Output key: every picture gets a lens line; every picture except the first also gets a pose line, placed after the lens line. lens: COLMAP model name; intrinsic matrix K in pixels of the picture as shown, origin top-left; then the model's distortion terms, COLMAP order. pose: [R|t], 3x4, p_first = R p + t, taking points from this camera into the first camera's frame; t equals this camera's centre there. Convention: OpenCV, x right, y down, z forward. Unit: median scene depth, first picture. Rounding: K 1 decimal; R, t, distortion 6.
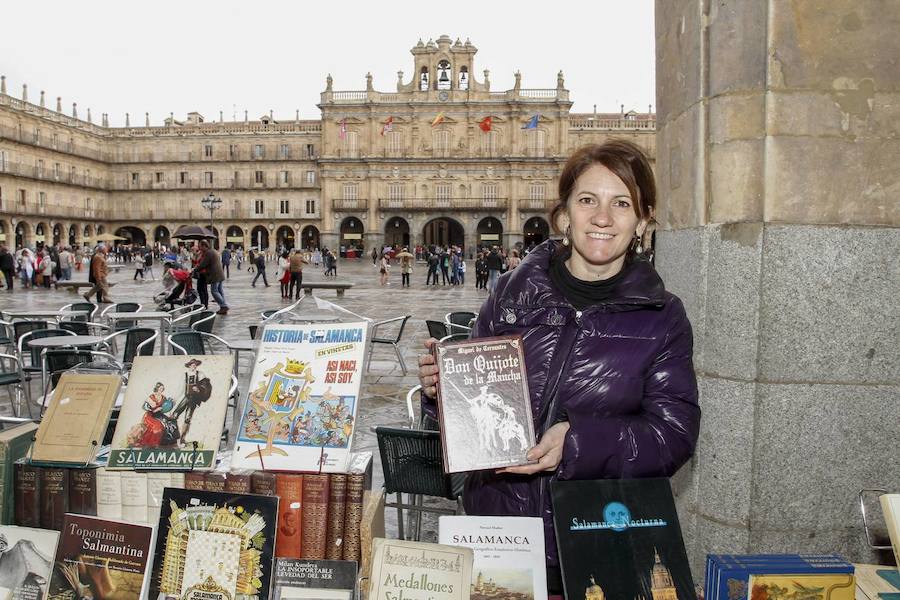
lens RADIAL K [[711.4, 0, 450.0], [0, 711.4, 300.0], [0, 0, 1]] dist [-0.082751, 0.047413]
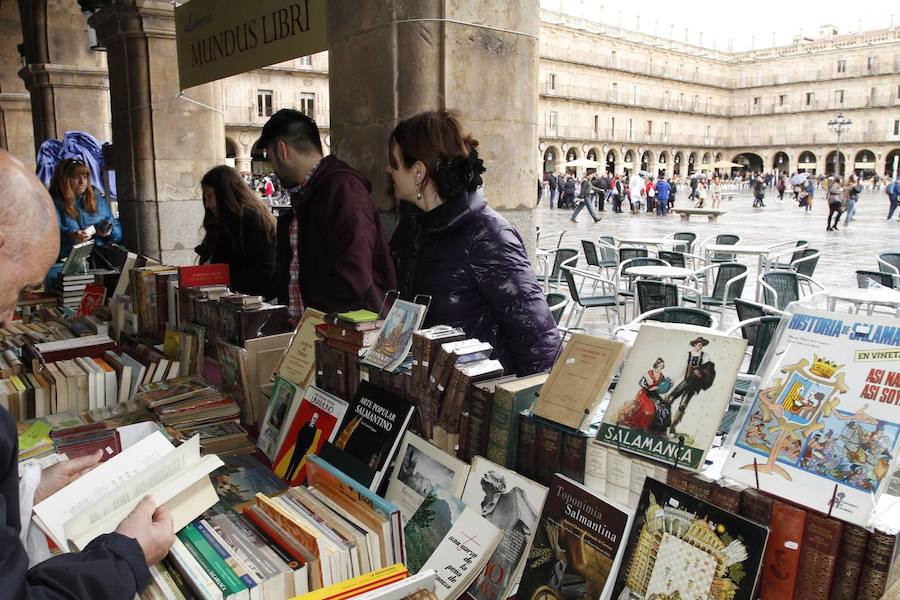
lens RADIAL K [[711.4, 0, 450.0], [0, 711.4, 300.0], [0, 0, 1]] dist [-0.082751, 0.047413]
pose [[0.671402, 0.121281, -0.731102, 0.055748], [-0.042693, 0.991210, 0.125223, -0.058199], [0.739862, -0.052862, 0.670678, 0.202866]]
